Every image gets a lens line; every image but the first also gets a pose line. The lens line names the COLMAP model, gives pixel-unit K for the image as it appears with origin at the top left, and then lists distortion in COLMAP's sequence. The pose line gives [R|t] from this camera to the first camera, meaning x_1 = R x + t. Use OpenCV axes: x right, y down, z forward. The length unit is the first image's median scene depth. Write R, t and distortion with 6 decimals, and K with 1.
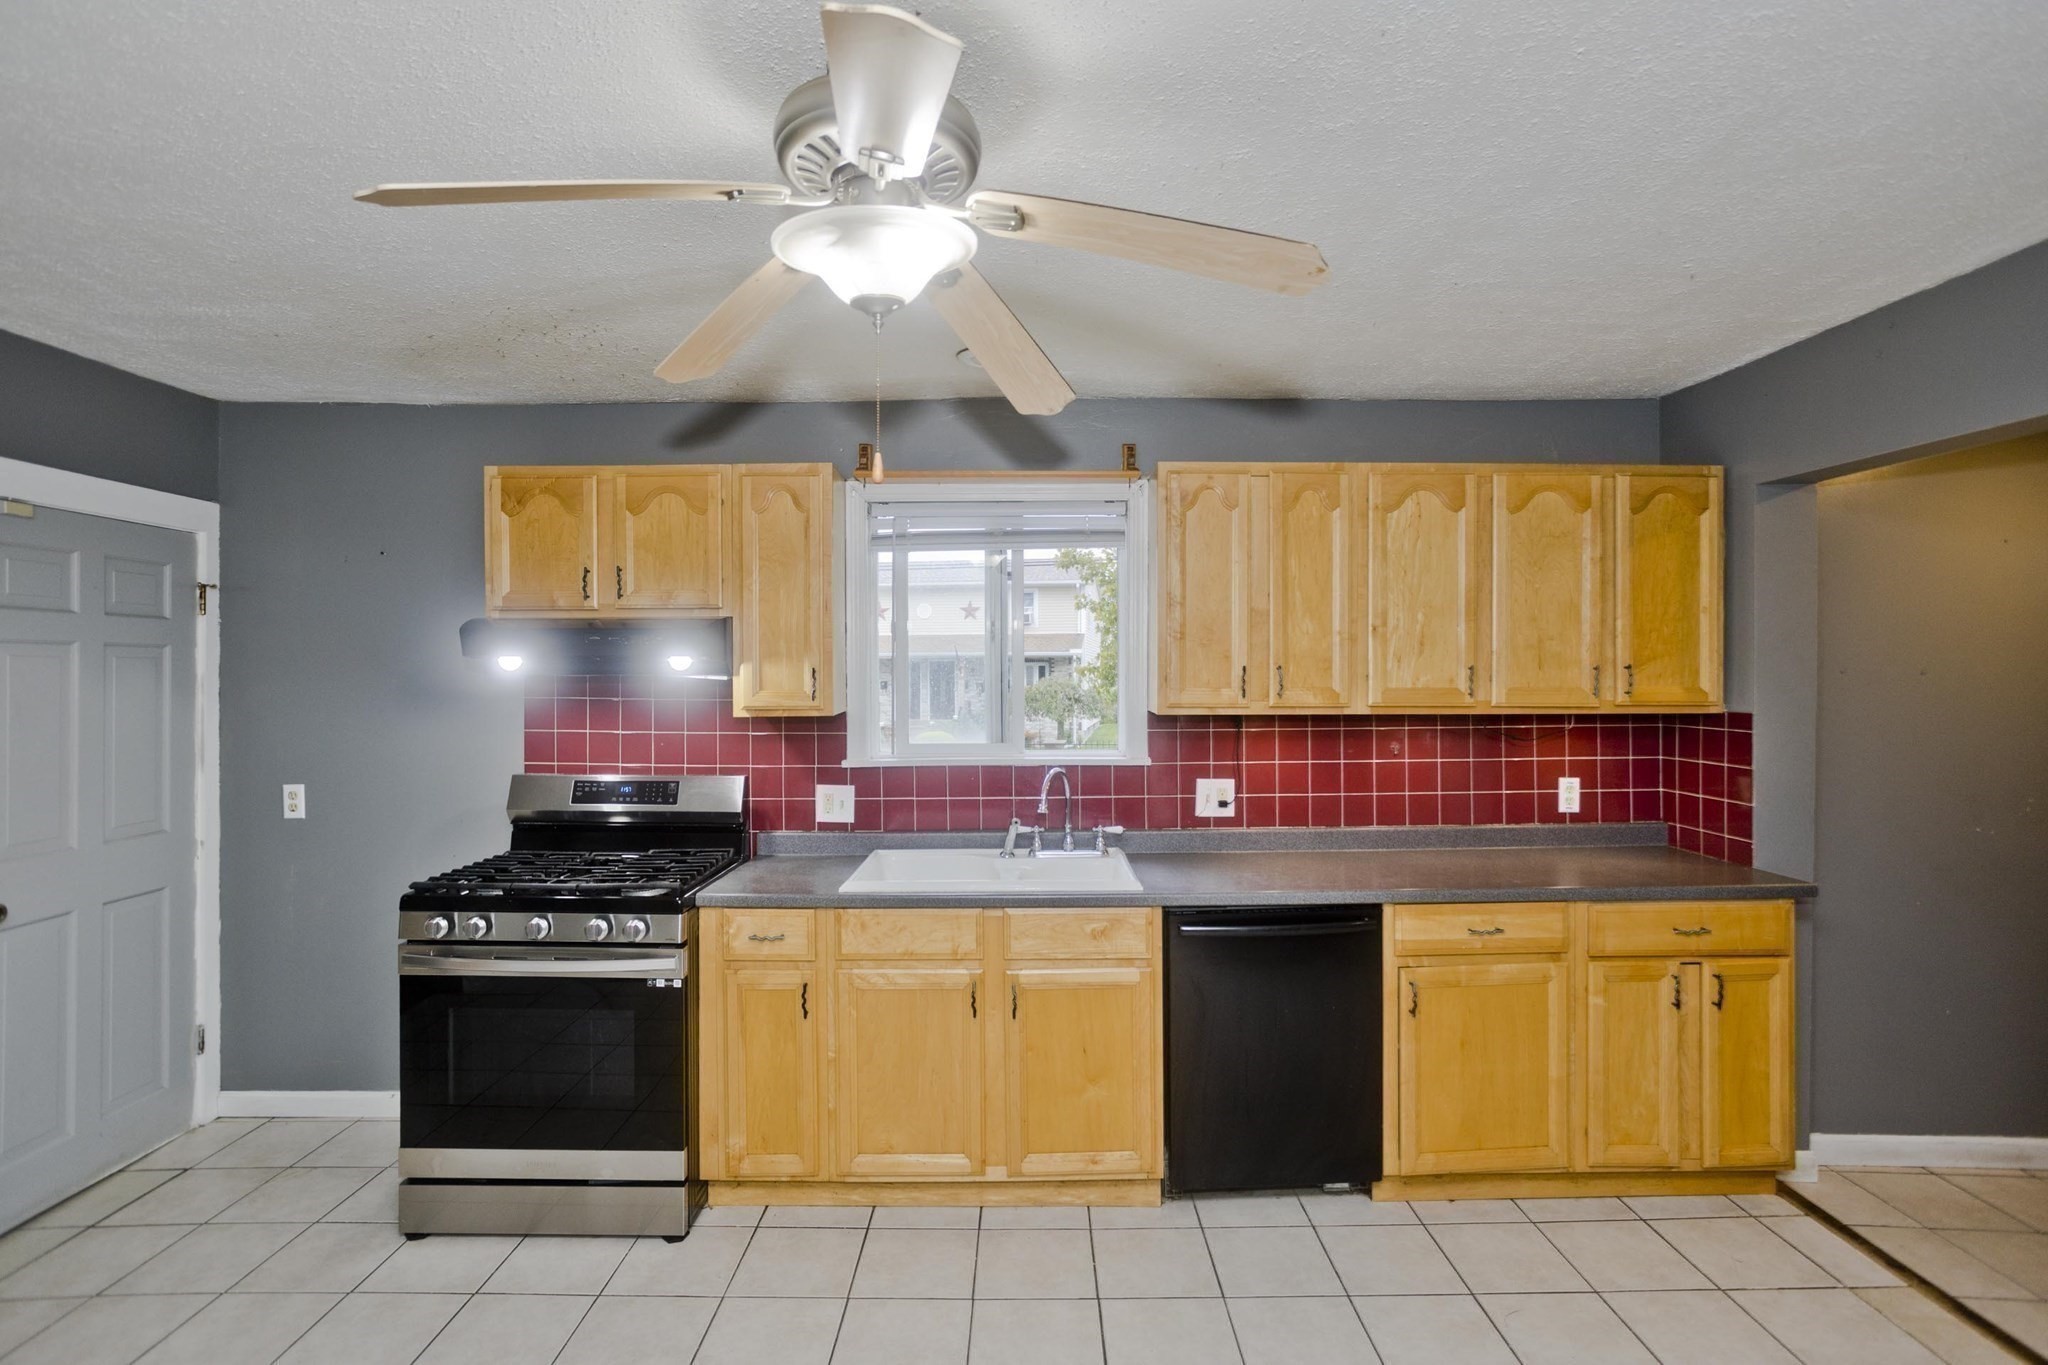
lens RADIAL K [[984.4, 0, 1057.1], [0, 984.4, 677.4], [0, 0, 1]] dist [-0.036443, 0.002512]
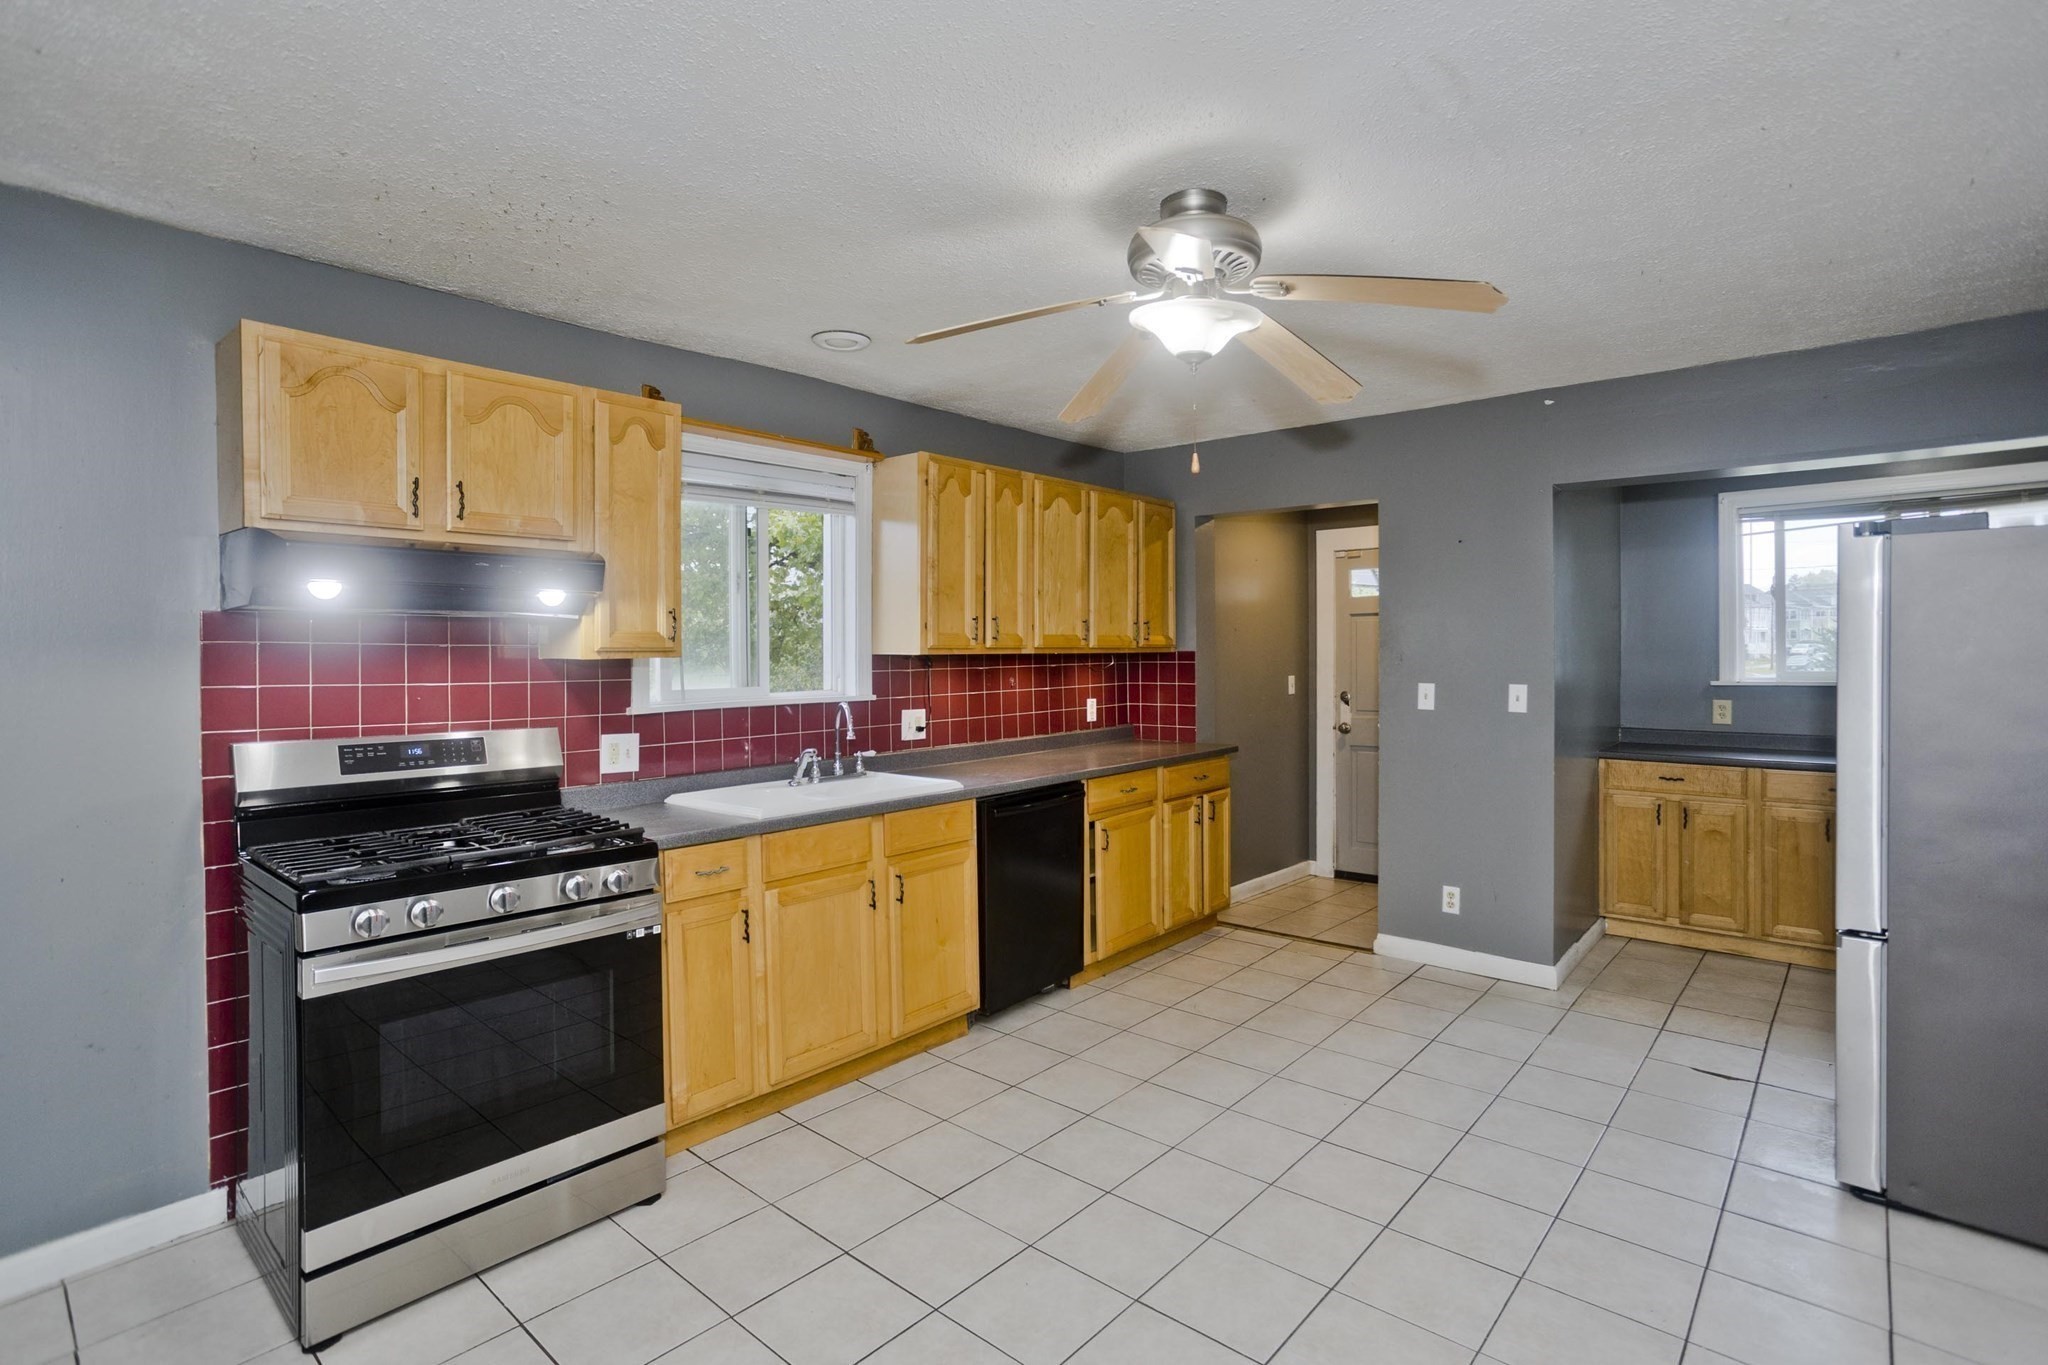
lens RADIAL K [[984.4, 0, 1036.8], [0, 984.4, 667.7], [0, 0, 1]] dist [-0.036443, 0.002512]
pose [[0.659724, -0.015788, 0.751342, -0.728936], [0.010385, 0.999875, 0.011892, 0.040898], [-0.751436, -0.000043, 0.659806, 0.071164]]
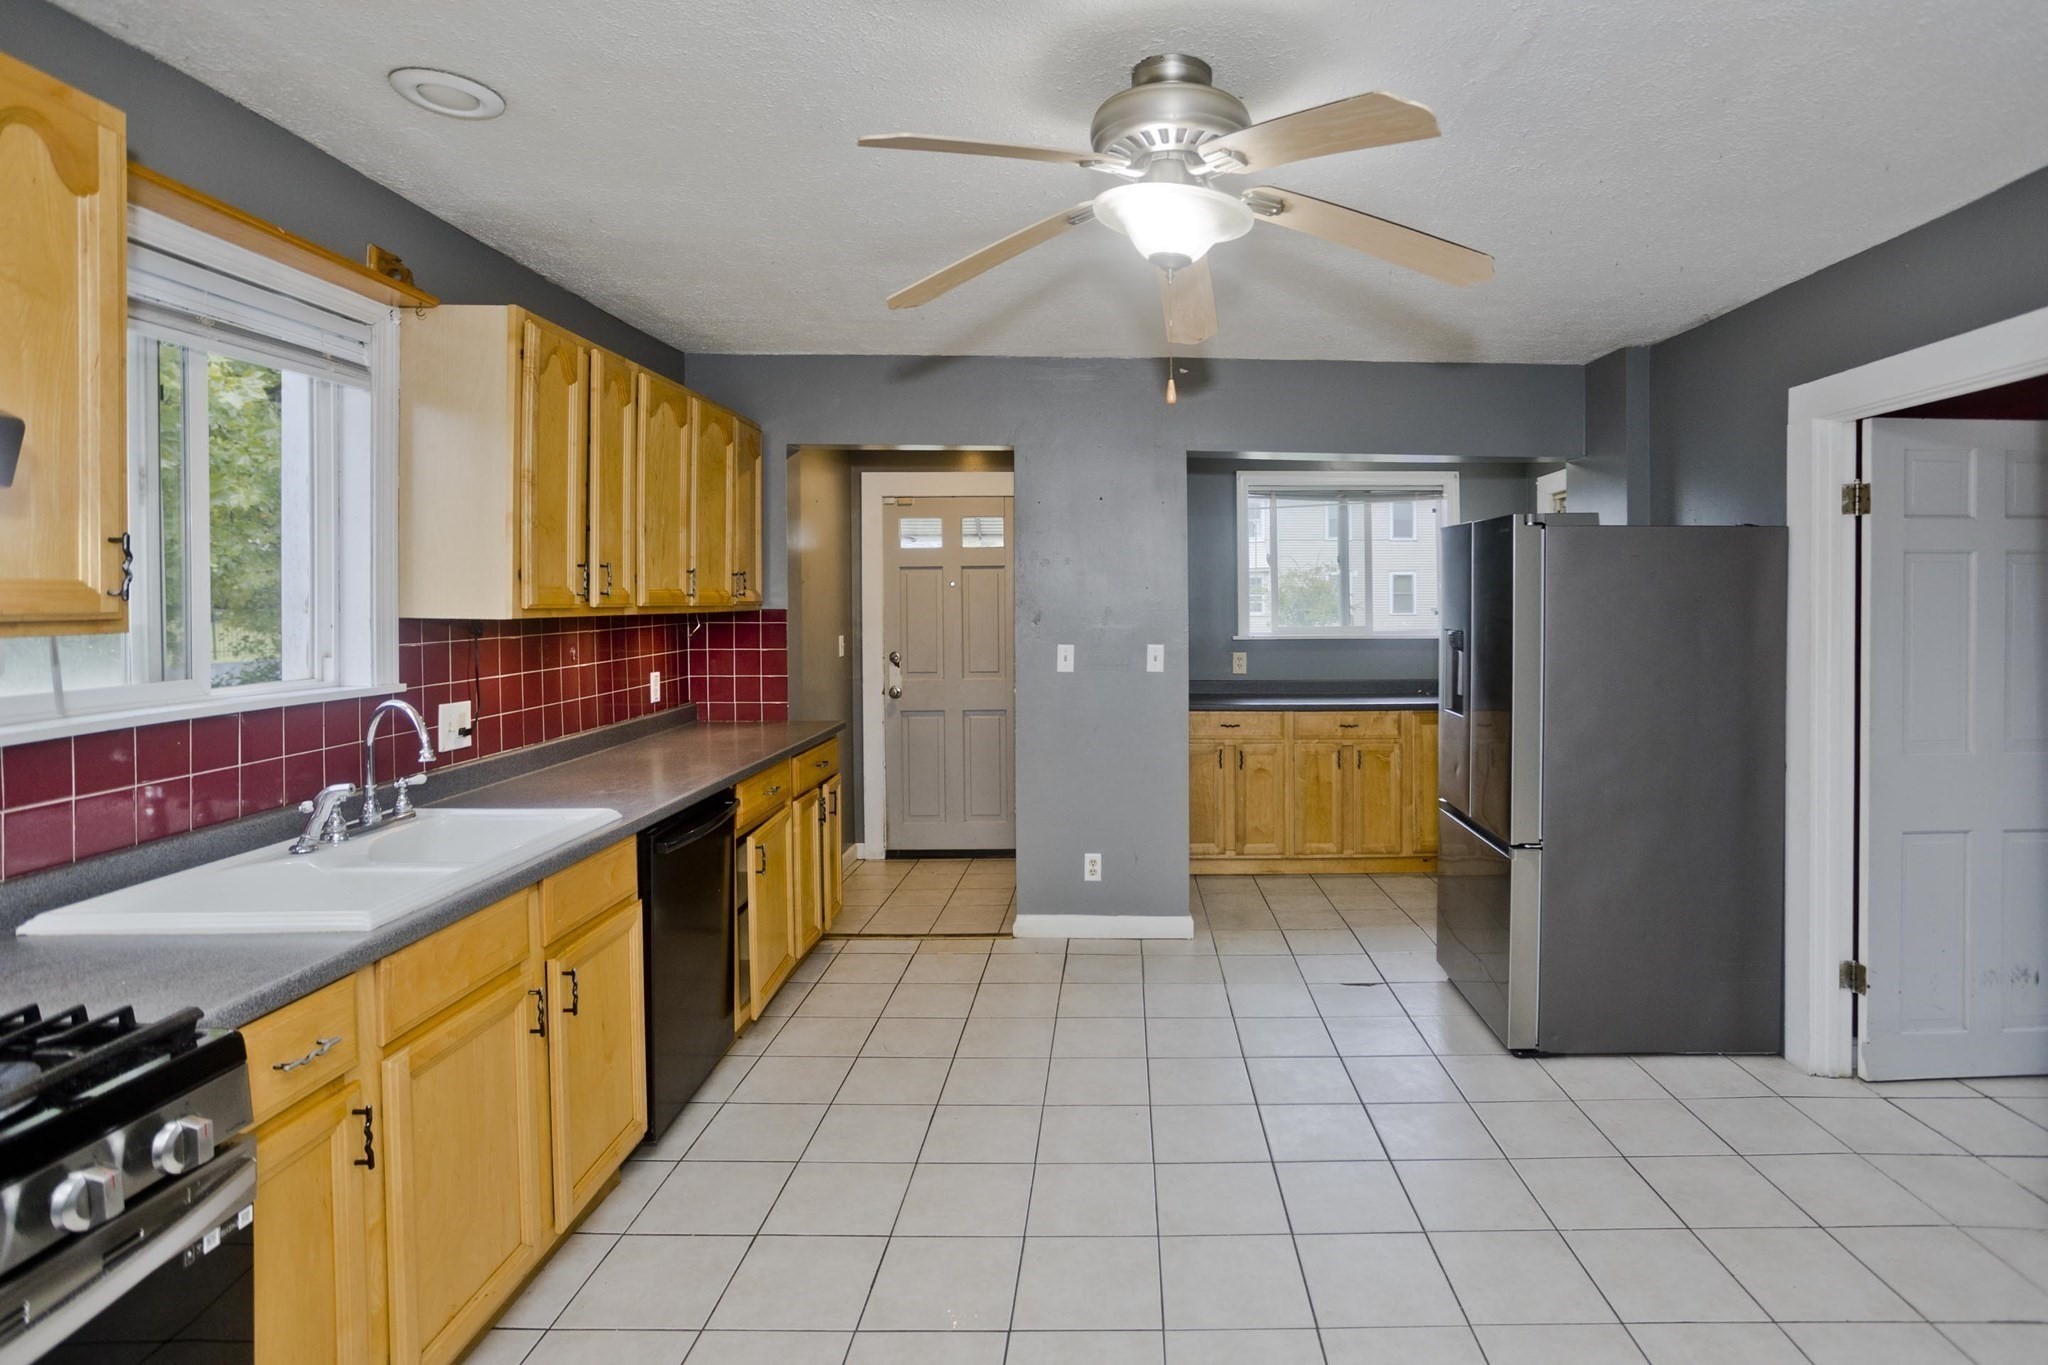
lens RADIAL K [[1031.8, 0, 1129.1], [0, 1031.8, 612.4], [0, 0, 1]] dist [-0.036394, 0.011001]
pose [[-0.006542, -0.011833, 0.999909, -0.725527], [0.003663, 0.999923, 0.011857, 0.024687], [-0.999972, 0.003740, -0.006498, 0.502397]]
